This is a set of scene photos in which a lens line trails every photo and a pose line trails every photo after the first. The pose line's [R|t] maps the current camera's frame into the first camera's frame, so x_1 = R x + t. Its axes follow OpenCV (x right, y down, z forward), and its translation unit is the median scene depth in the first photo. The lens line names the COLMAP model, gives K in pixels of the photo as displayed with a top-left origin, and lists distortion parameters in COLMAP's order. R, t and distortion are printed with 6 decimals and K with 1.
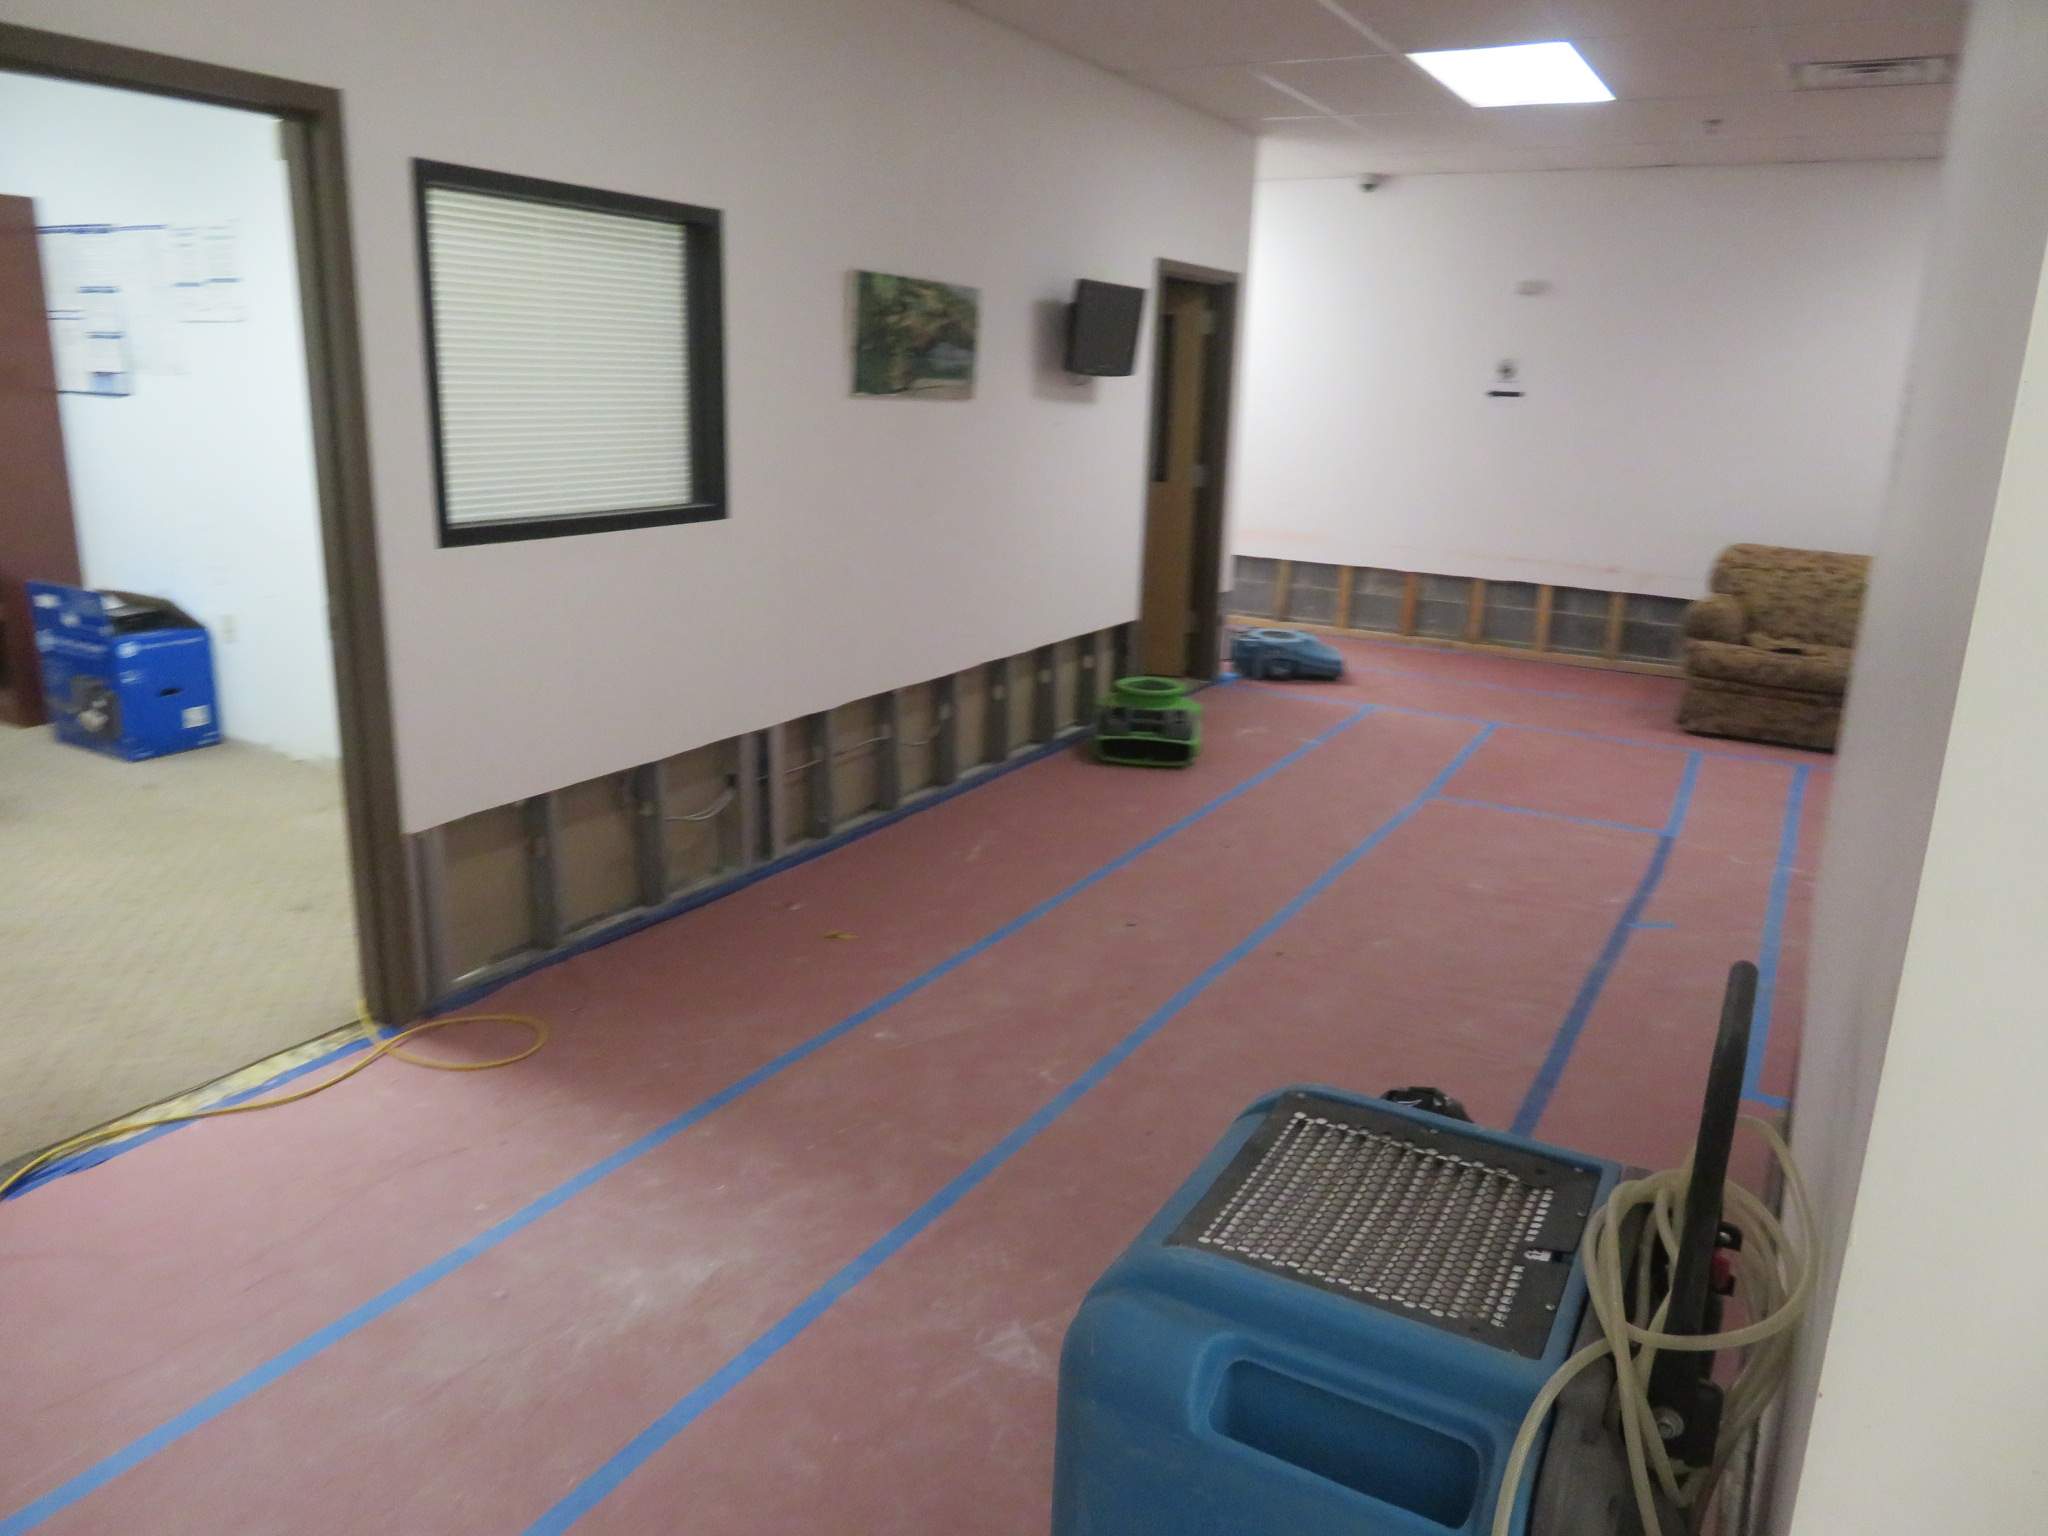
lens RADIAL K [[1462.8, 0, 1025.4], [0, 1462.8, 762.2], [0, 0, 1]] dist [-0.010854, 0.003617]
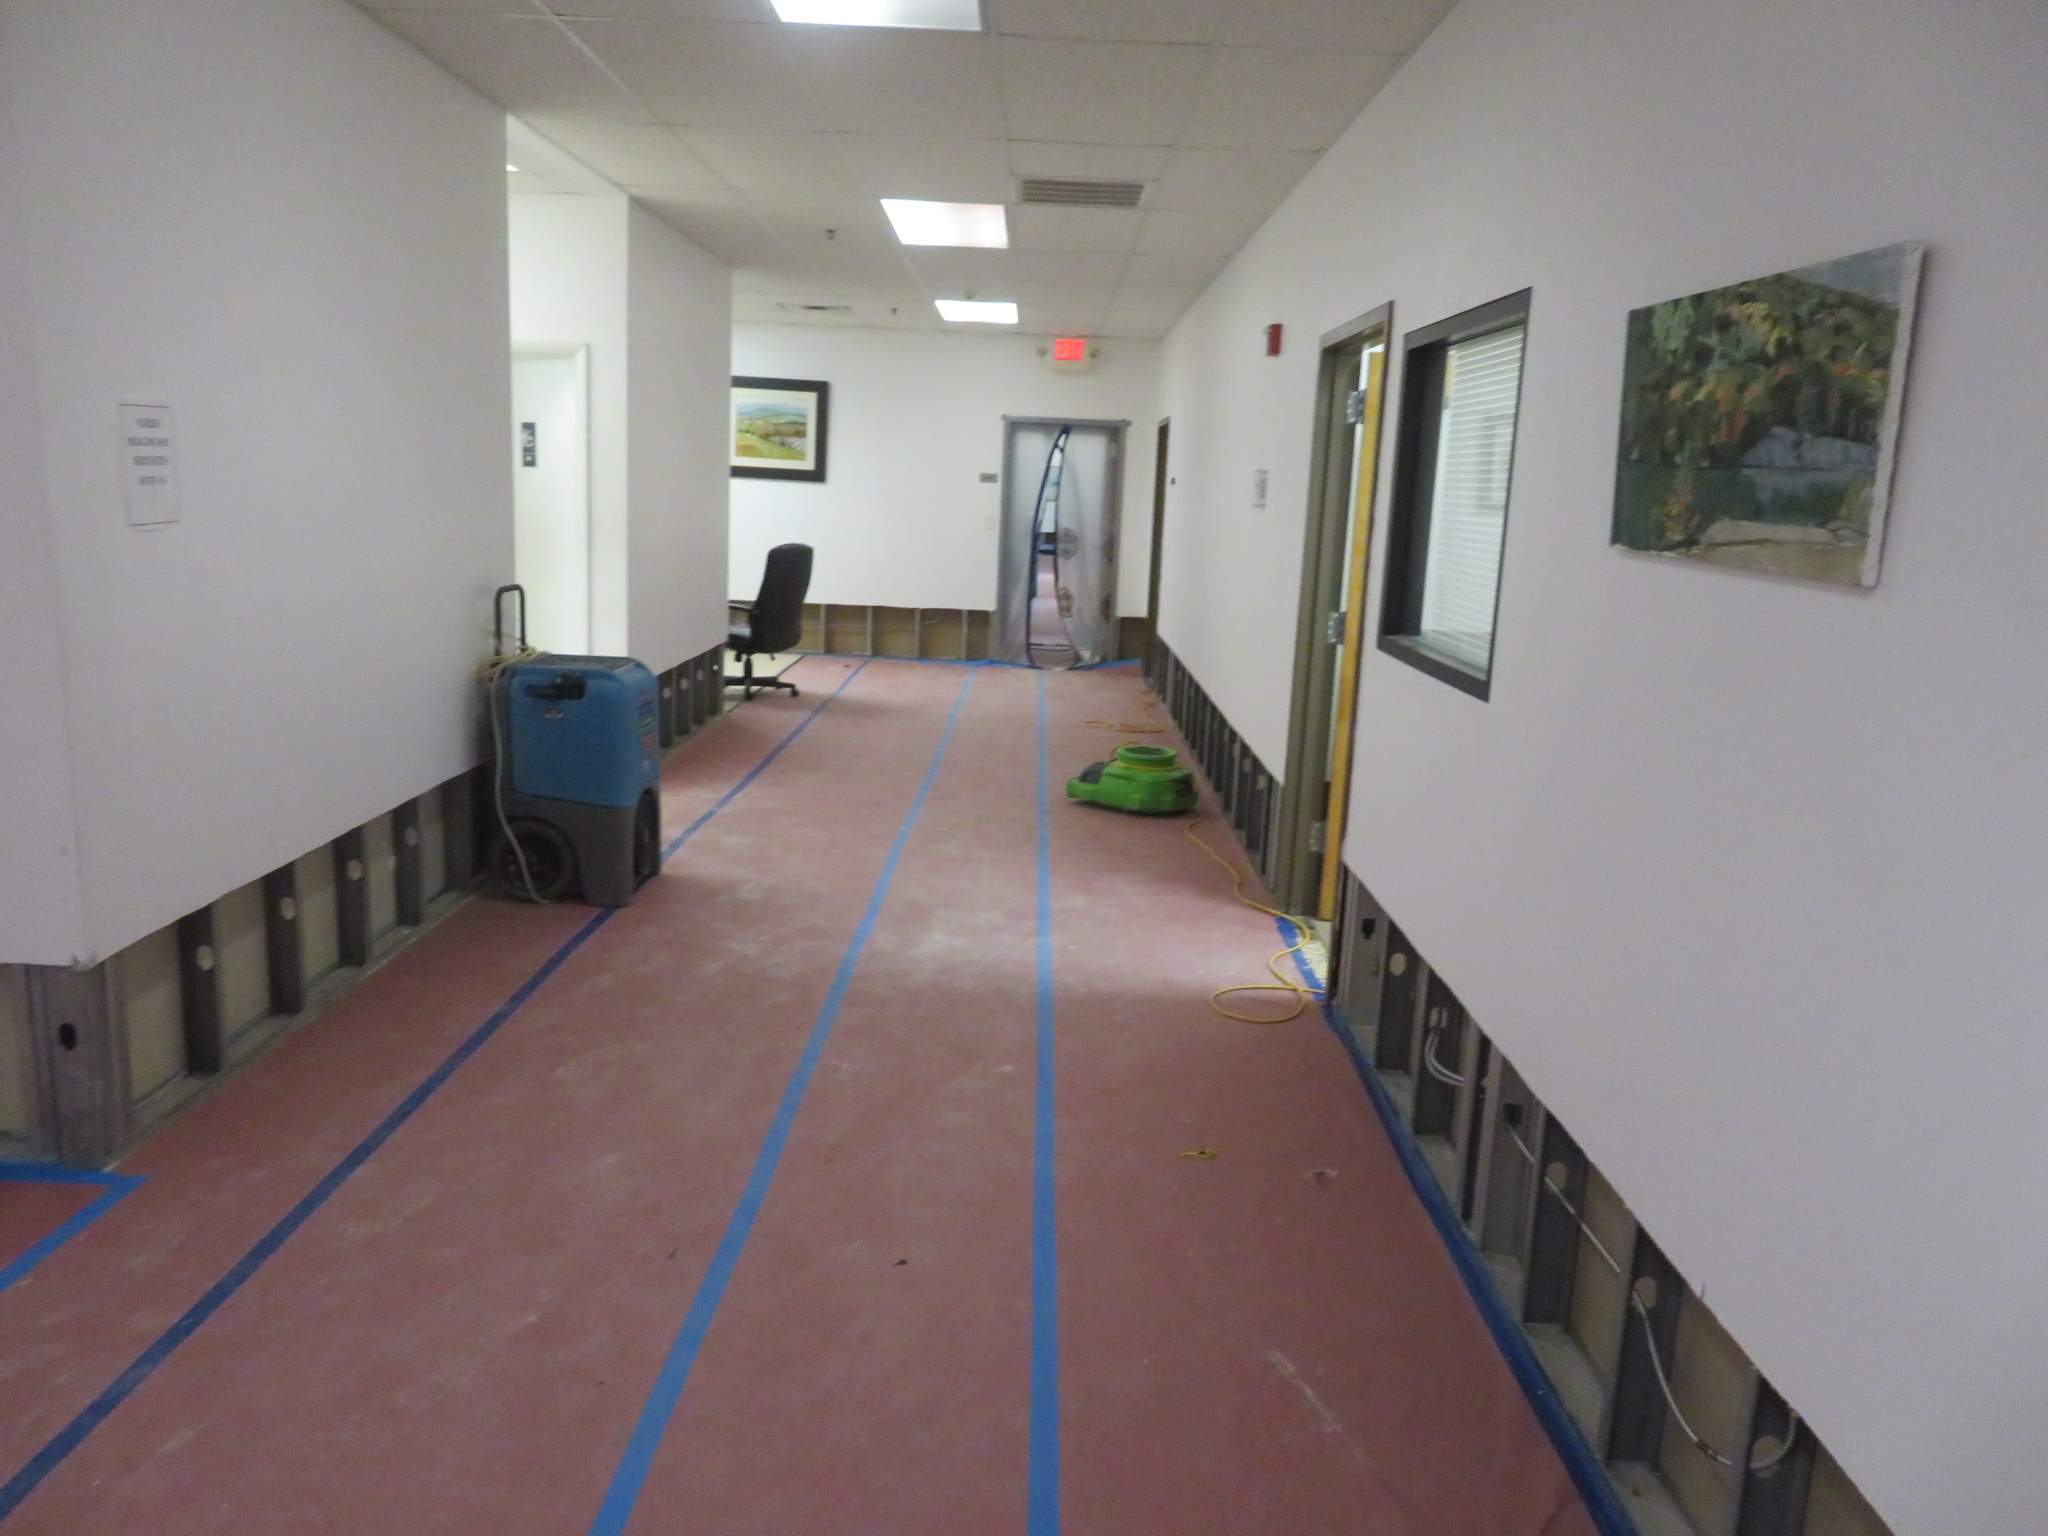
lens RADIAL K [[1462.8, 0, 1023.1], [0, 1462.8, 770.5], [0, 0, 1]] dist [-0.010854, 0.003617]
pose [[-0.871546, 0.028845, -0.489465, 0.318503], [-0.192149, 0.898326, 0.395081, -0.339210], [0.451095, 0.438381, -0.777390, 1.322496]]
